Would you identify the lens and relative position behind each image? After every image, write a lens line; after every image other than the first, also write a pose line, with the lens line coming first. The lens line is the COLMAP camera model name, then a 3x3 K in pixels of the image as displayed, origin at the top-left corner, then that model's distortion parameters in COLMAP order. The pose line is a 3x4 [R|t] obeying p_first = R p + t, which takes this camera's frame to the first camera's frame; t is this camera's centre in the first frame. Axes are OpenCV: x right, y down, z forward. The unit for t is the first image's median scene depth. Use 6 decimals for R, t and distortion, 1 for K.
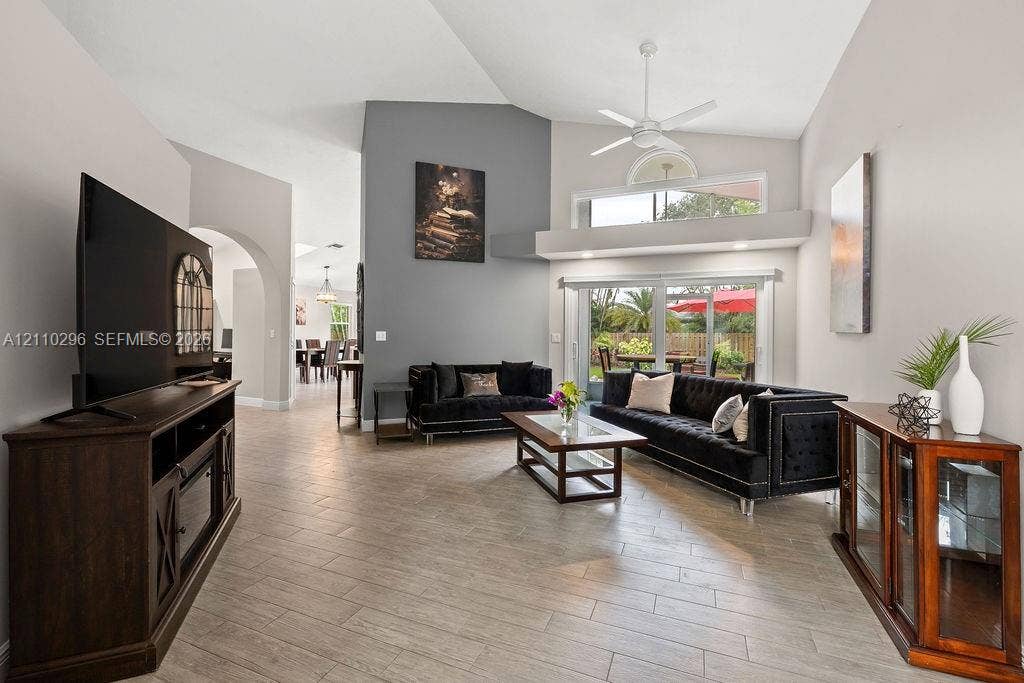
lens RADIAL K [[435.9, 0, 510.7], [0, 435.9, 335.5], [0, 0, 1]] dist [-0.000988, 0.000819]
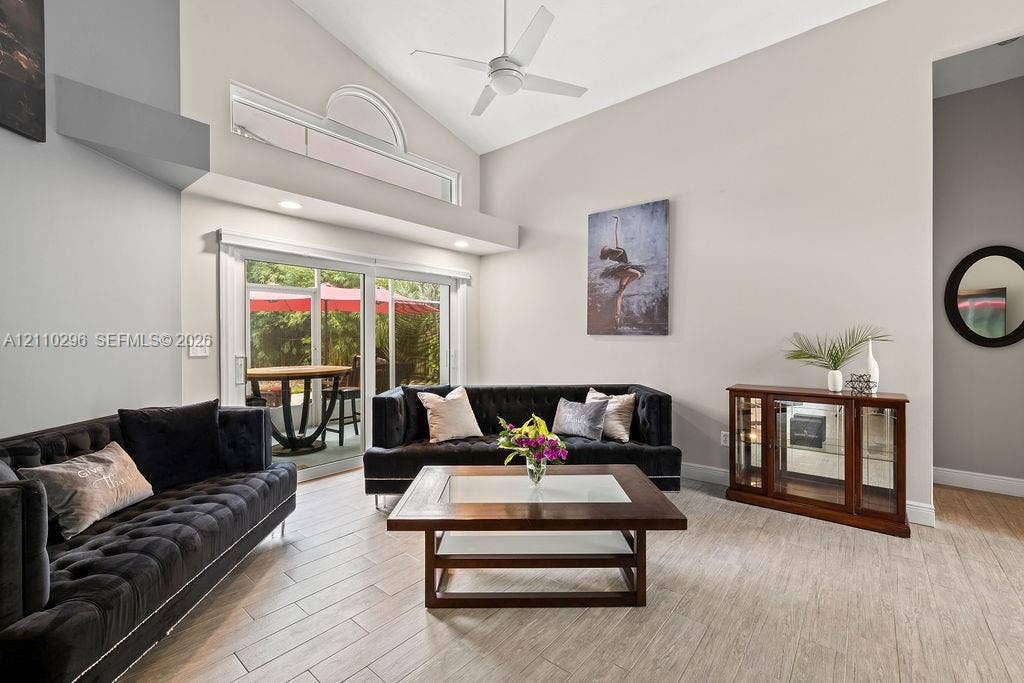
lens RADIAL K [[435.9, 0, 510.8], [0, 435.9, 336.1], [0, 0, 1]] dist [-0.000988, 0.000819]
pose [[0.279115, -0.005780, 0.960240, -0.324120], [0.008789, 0.999955, 0.003465, -0.008590], [-0.960218, 0.007473, 0.279153, 0.589263]]
